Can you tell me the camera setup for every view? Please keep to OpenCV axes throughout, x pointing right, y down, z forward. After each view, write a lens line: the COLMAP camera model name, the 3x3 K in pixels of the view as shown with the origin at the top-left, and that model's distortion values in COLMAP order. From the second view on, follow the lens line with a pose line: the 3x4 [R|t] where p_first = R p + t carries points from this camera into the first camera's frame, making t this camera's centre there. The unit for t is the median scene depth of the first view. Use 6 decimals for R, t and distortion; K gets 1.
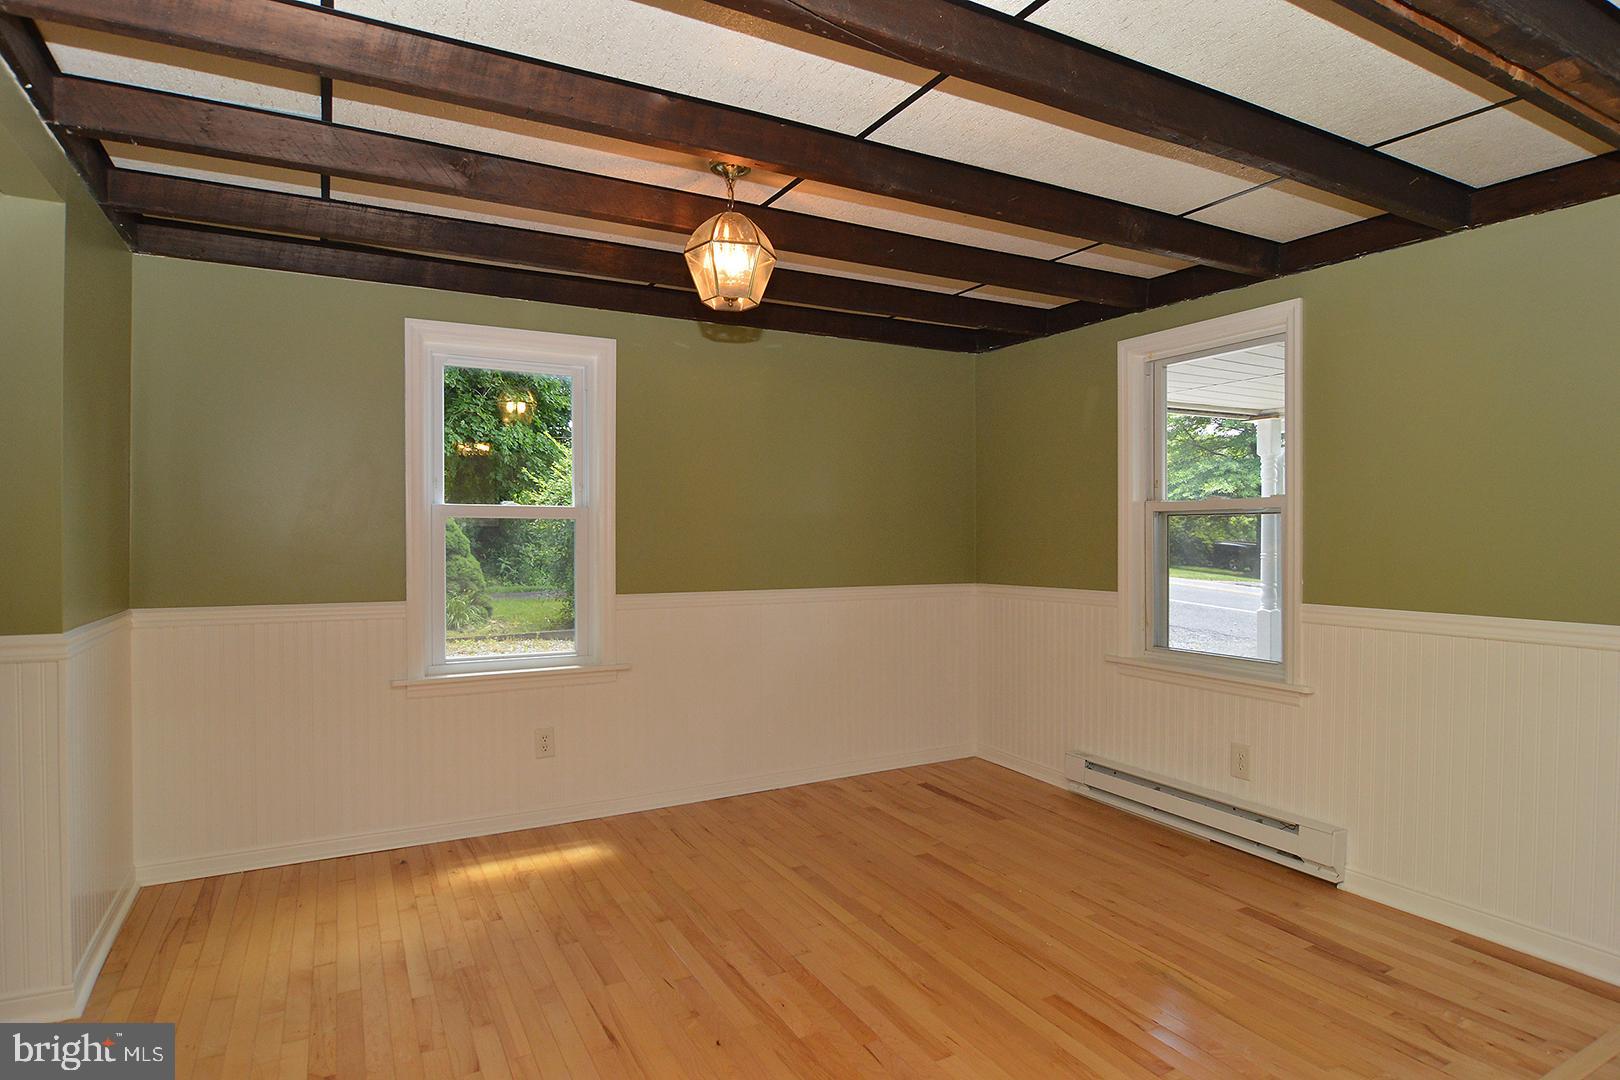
lens RADIAL K [[884.1, 0, 810.0], [0, 884.1, 540.0], [0, 0, 1]] dist [-0.010798, -0.002634]
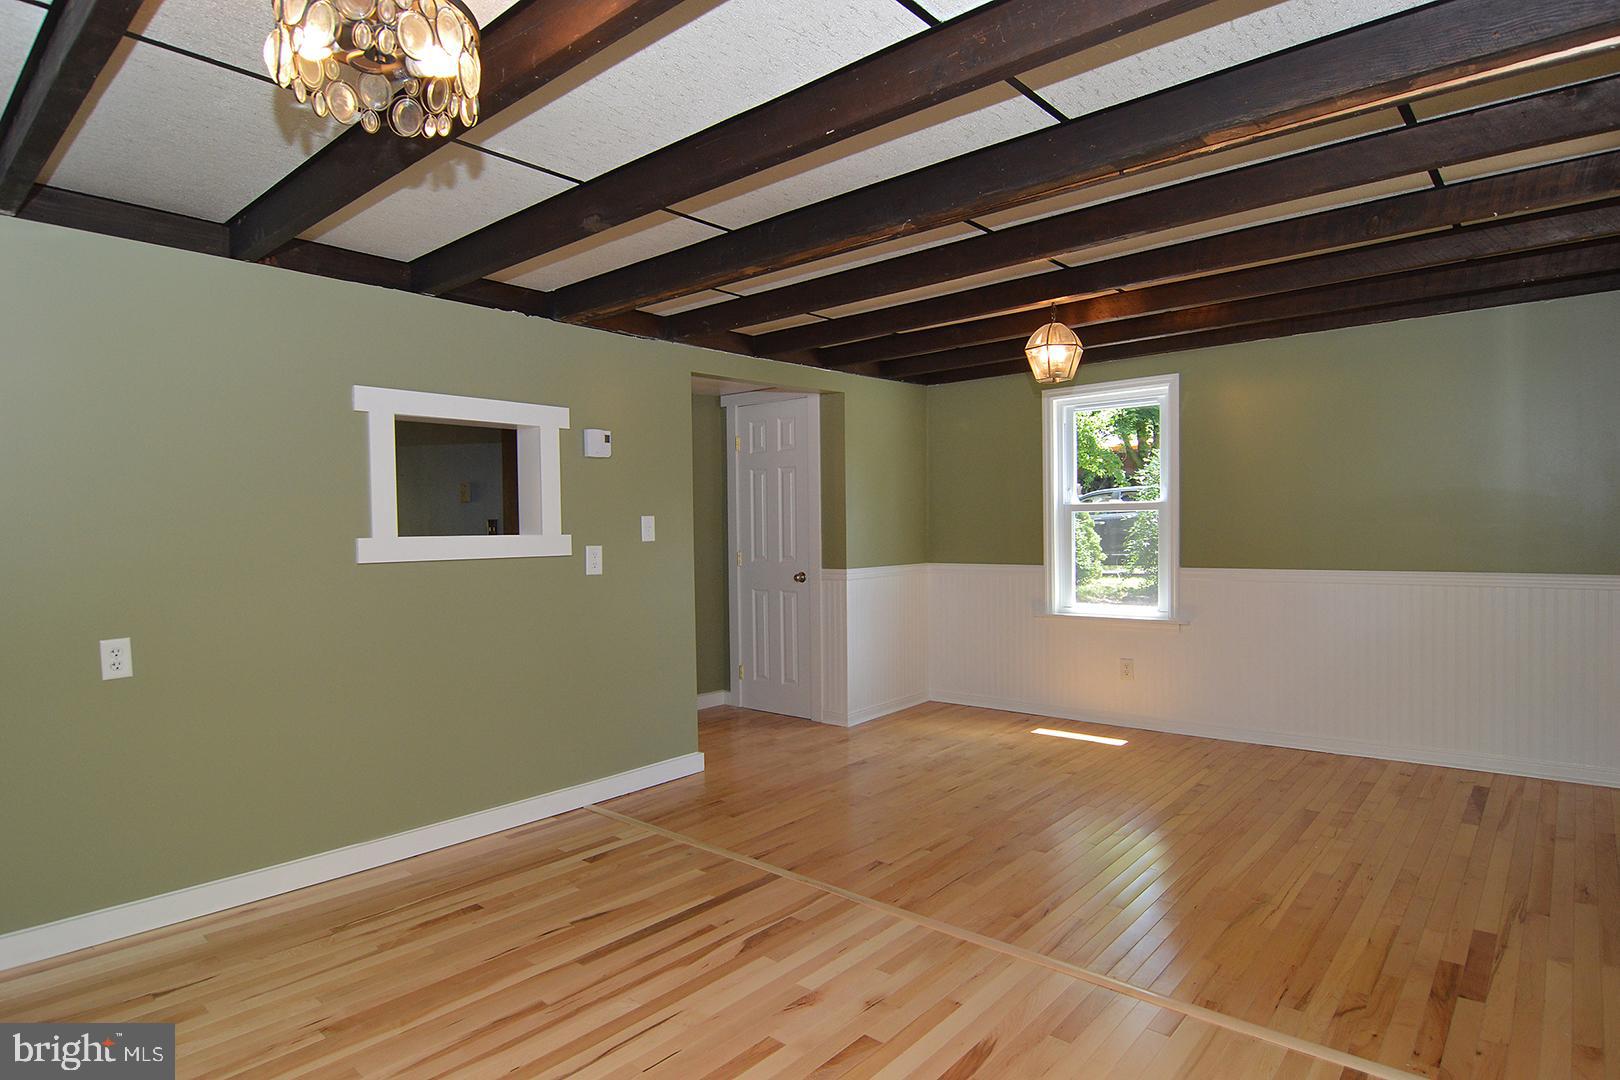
lens RADIAL K [[881.2, 0, 808.6], [0, 881.2, 544.8], [0, 0, 1]] dist [-0.011281, -0.006721]
pose [[0.348659, 0.015486, -0.937122, 0.967375], [0.015670, 0.999627, 0.022349, -0.011970], [0.937118, -0.022477, 0.348287, 0.033796]]
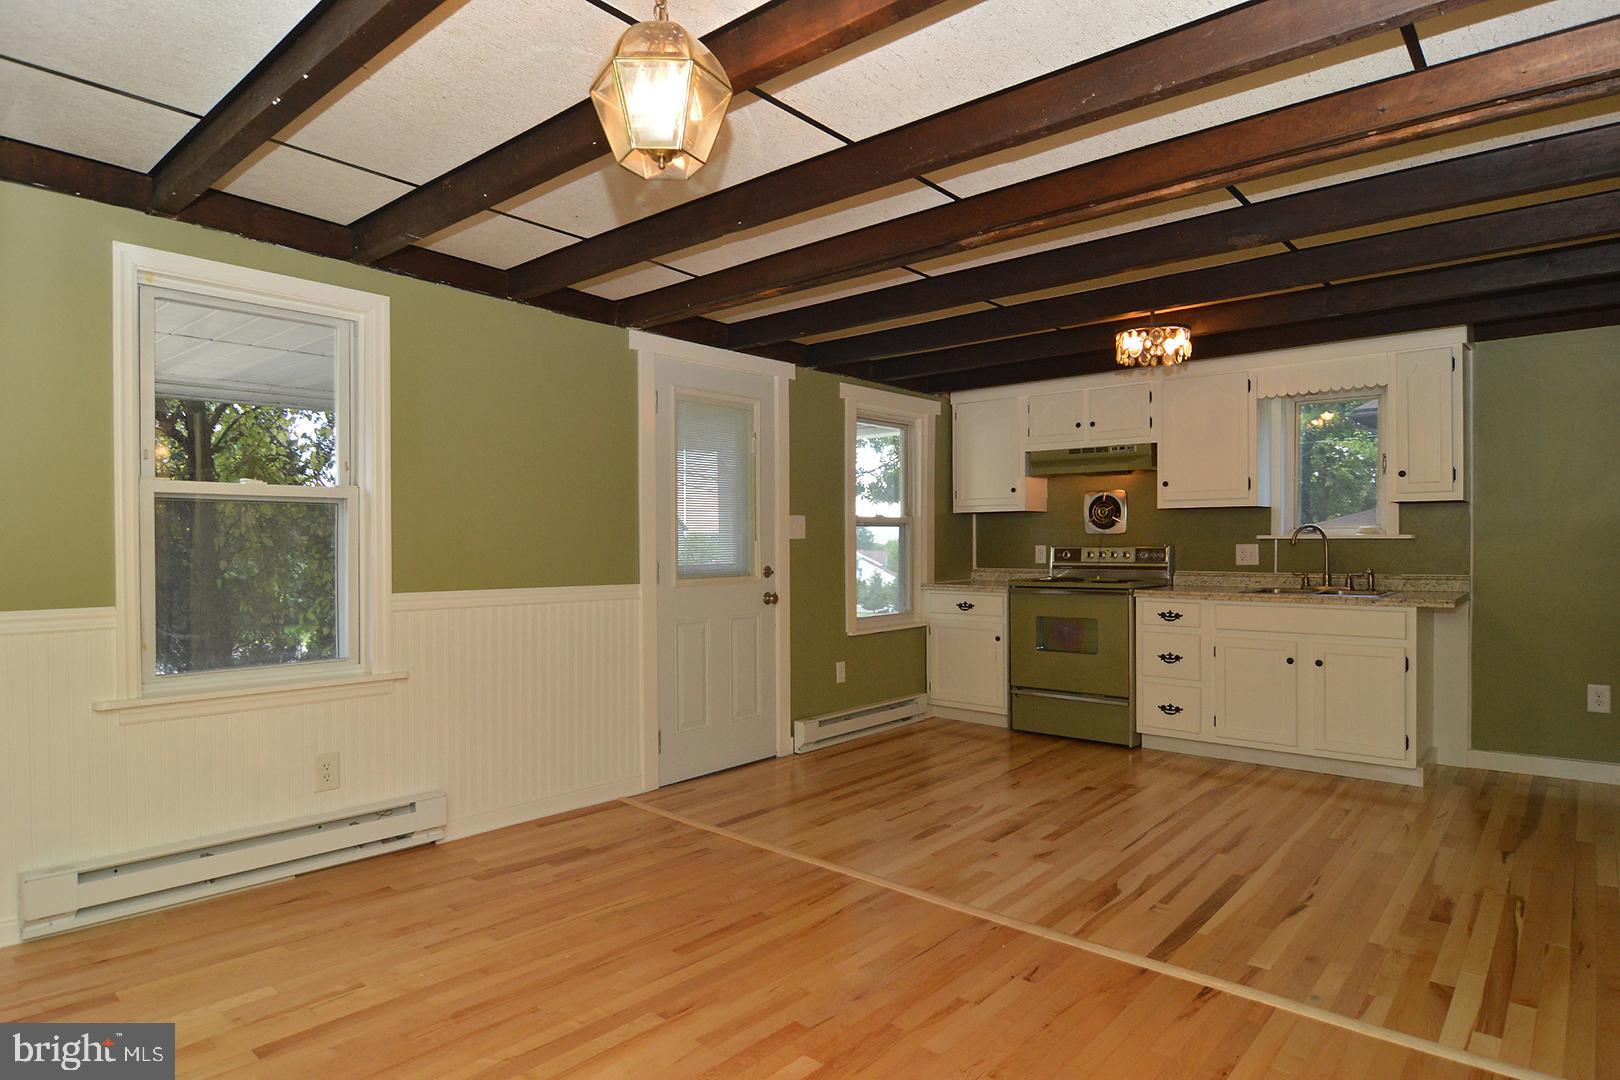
lens RADIAL K [[902.9, 0, 807.1], [0, 902.9, 545.9], [0, 0, 1]] dist [-0.011704, -0.008533]
pose [[-0.346441, -0.008106, 0.938037, -0.589115], [0.000389, 0.999961, 0.008784, 0.007096], [-0.938072, 0.003408, -0.346424, 0.889851]]
